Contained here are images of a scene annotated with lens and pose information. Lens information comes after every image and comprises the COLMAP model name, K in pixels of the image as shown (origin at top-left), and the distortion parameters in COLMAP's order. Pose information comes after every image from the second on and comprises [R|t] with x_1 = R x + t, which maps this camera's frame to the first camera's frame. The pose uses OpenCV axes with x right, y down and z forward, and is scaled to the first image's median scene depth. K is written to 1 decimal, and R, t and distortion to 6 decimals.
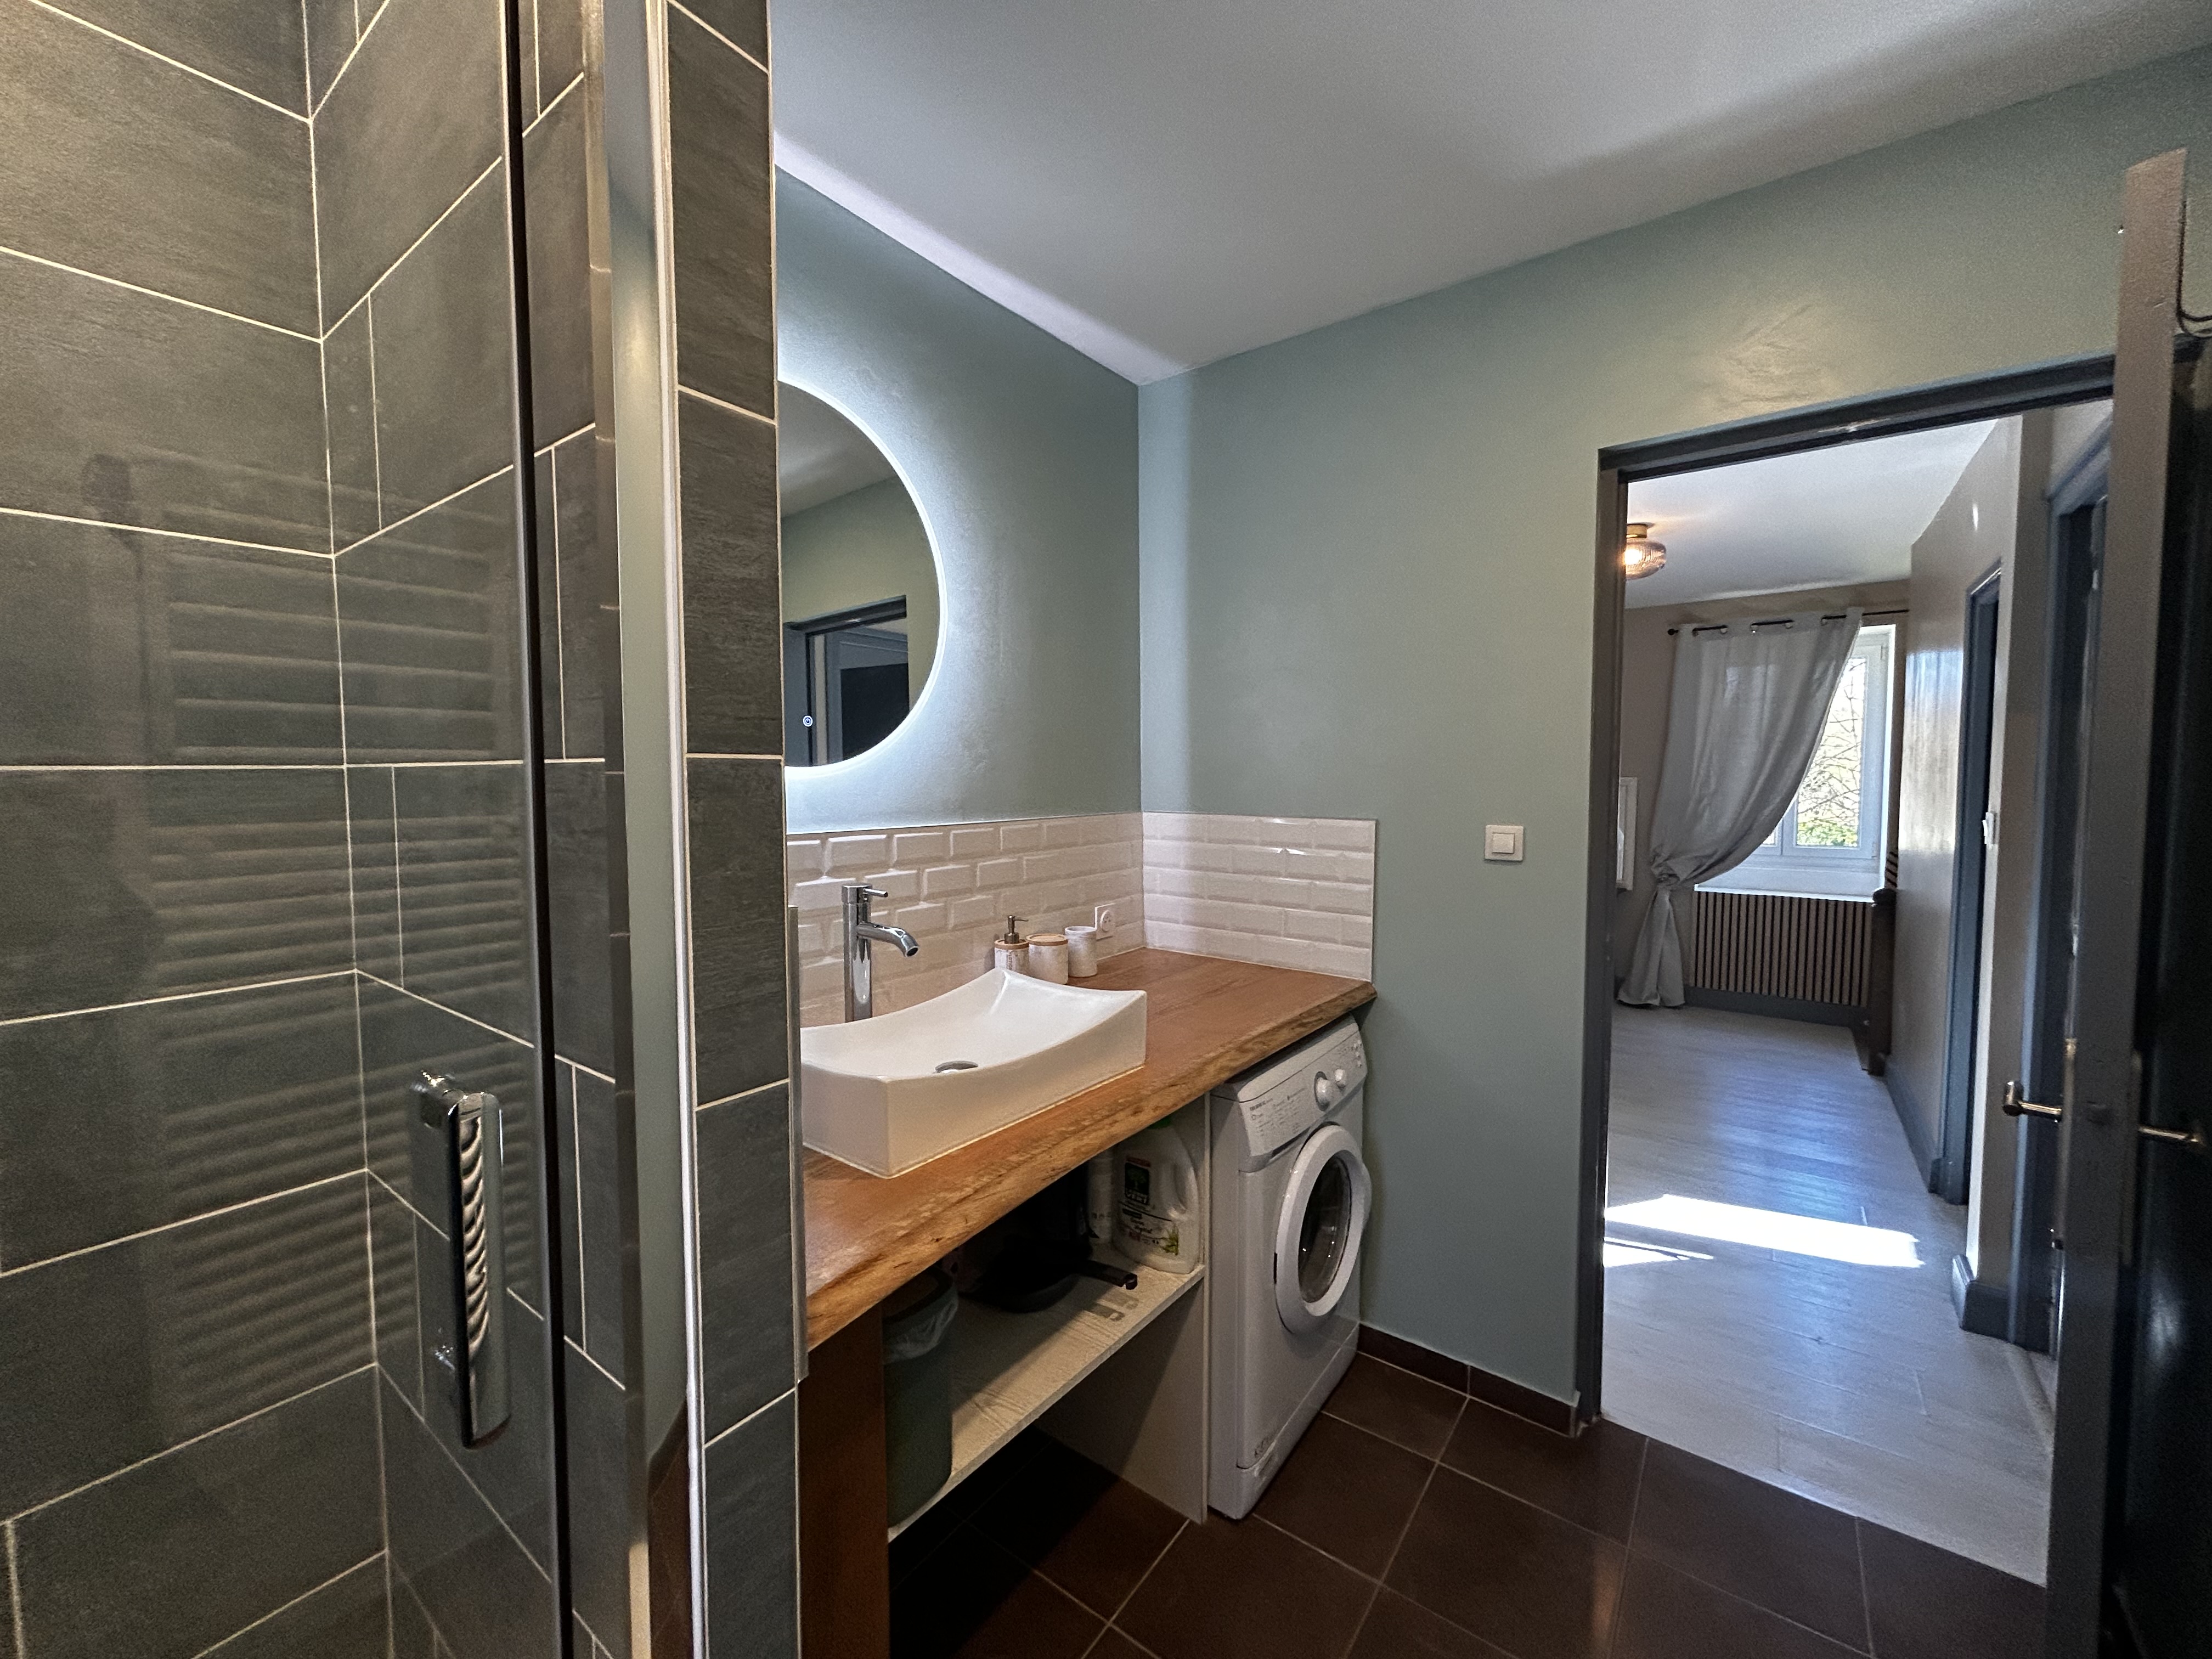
lens RADIAL K [[891.2, 0, 1105.5], [0, 891.2, 822.5], [0, 0, 1]] dist [0.000269, -0.000010]
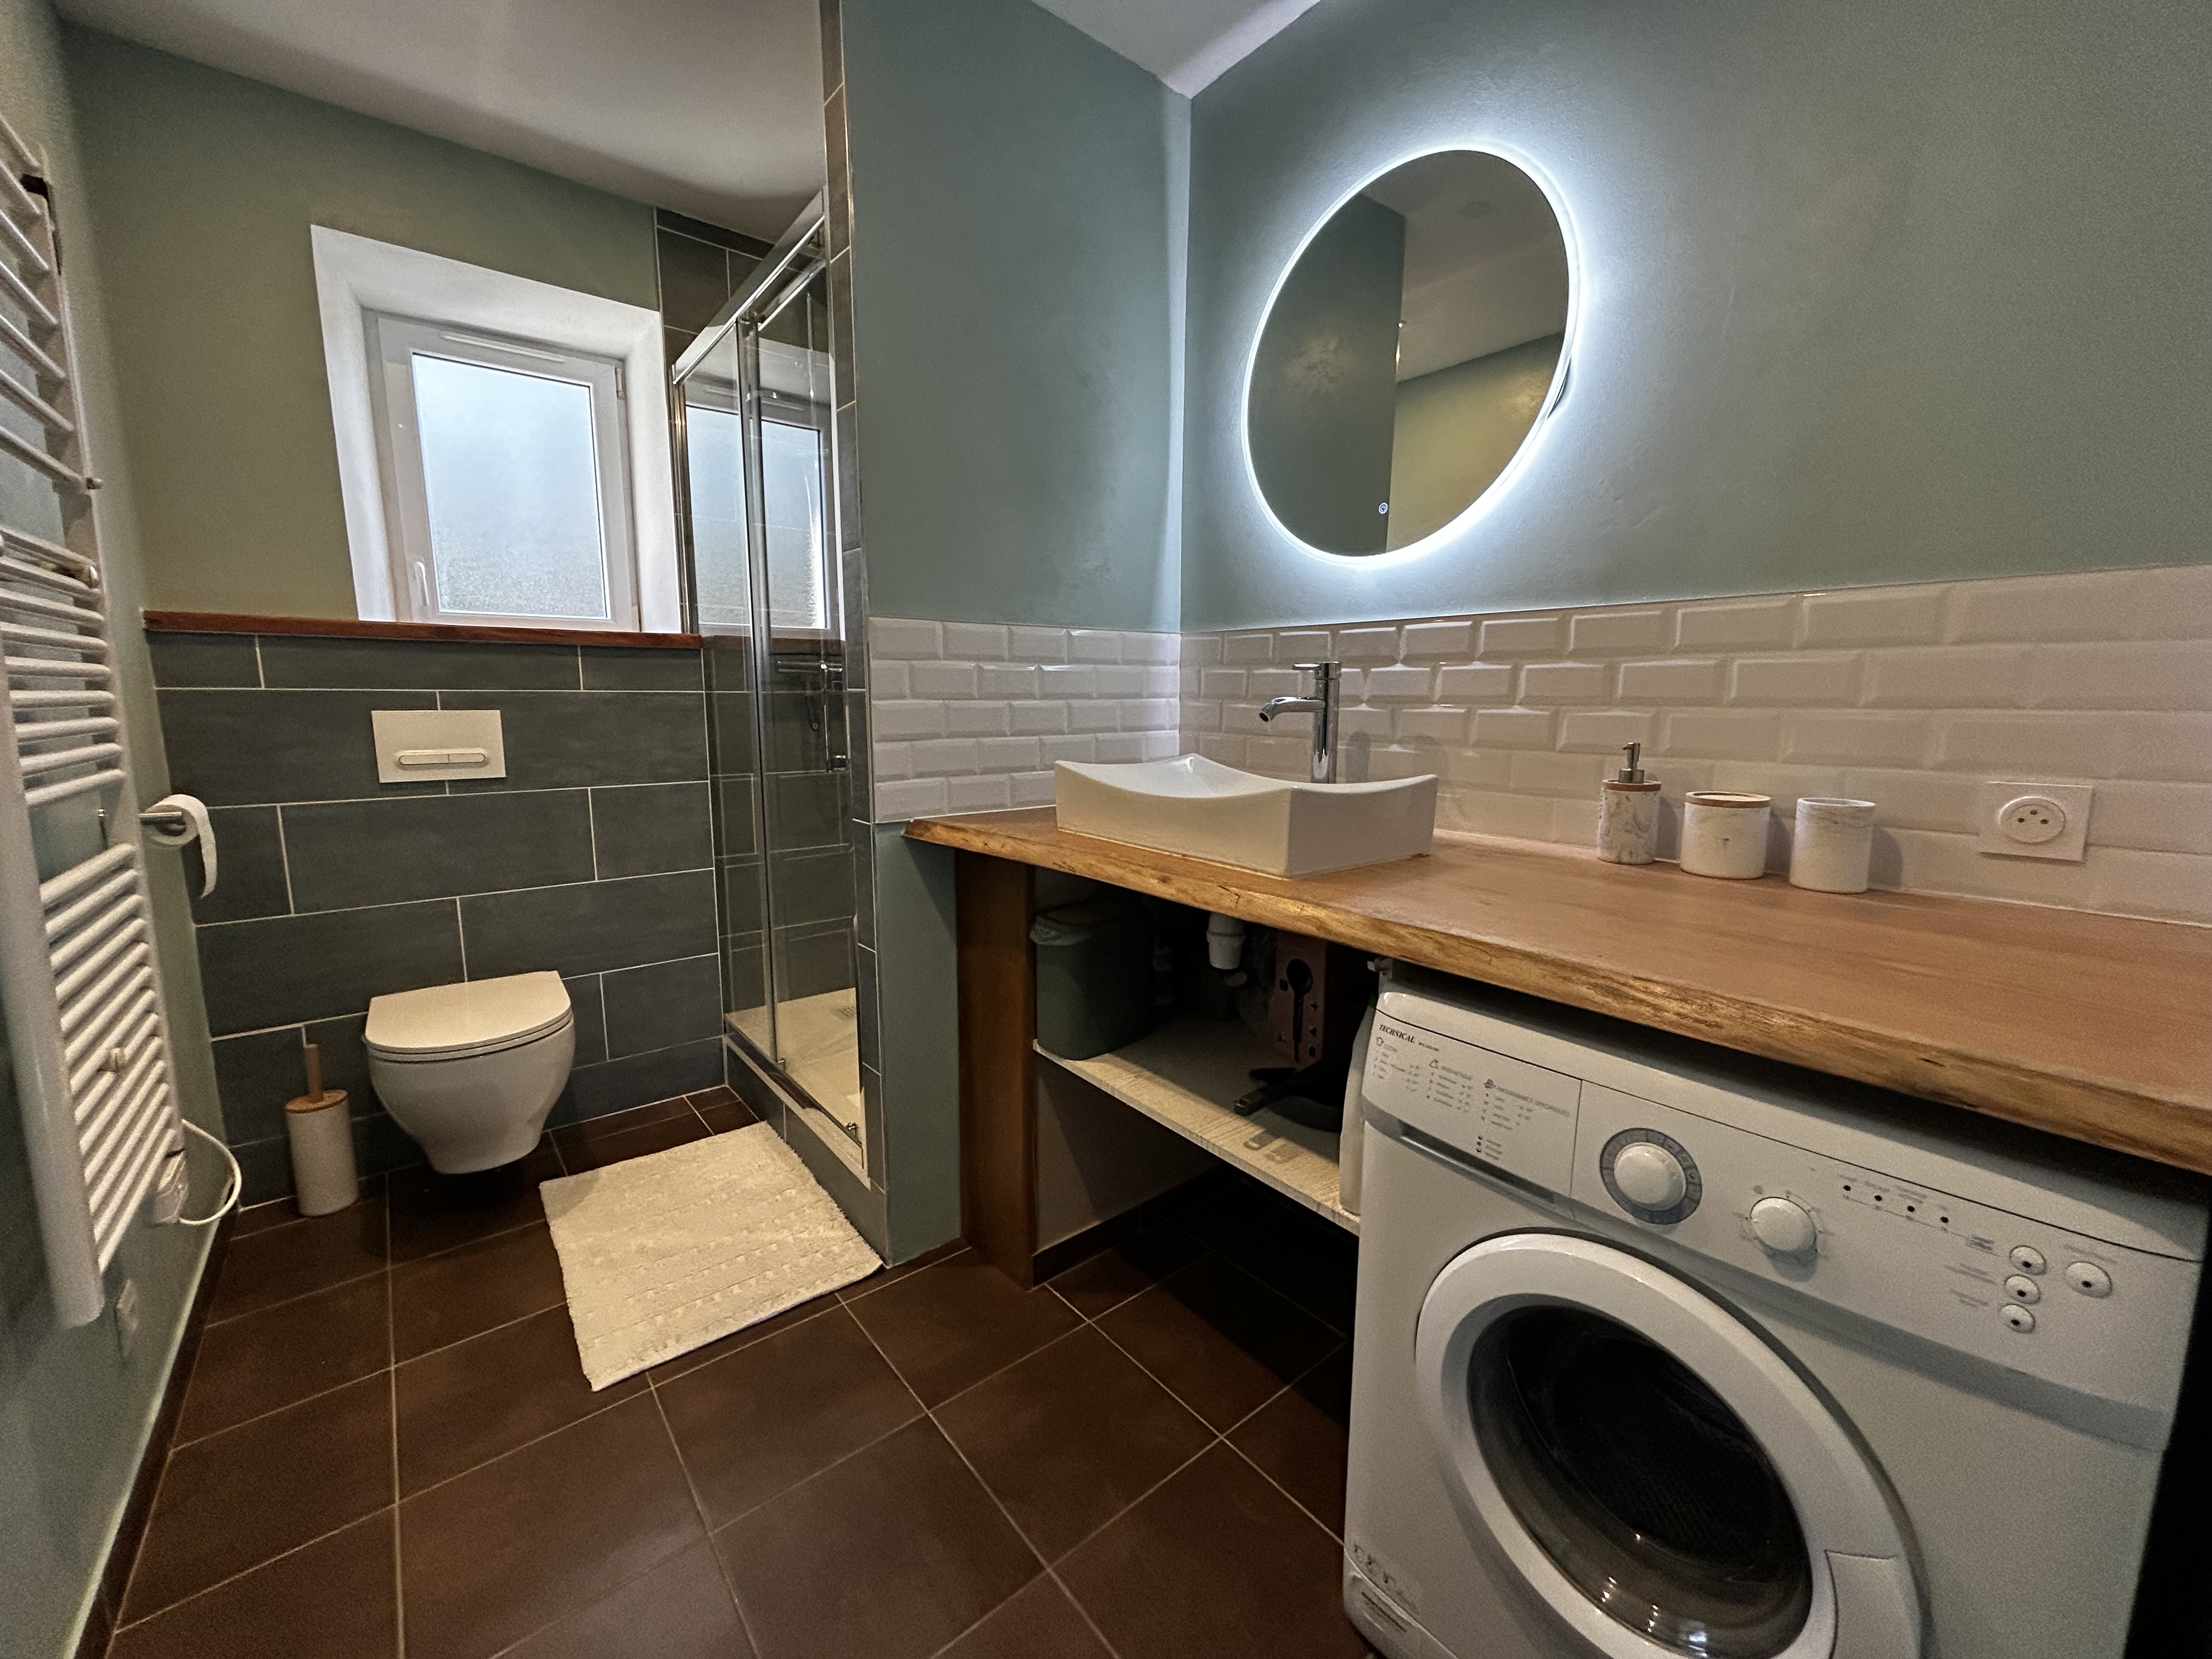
lens RADIAL K [[891.2, 0, 1105.2], [0, 891.2, 827.3], [0, 0, 1]] dist [0.000269, -0.000010]
pose [[-0.244638, 0.147139, -0.958385, 0.747857], [-0.056162, 0.984609, 0.165501, 0.092388], [0.967987, 0.094313, -0.232609, 0.912007]]
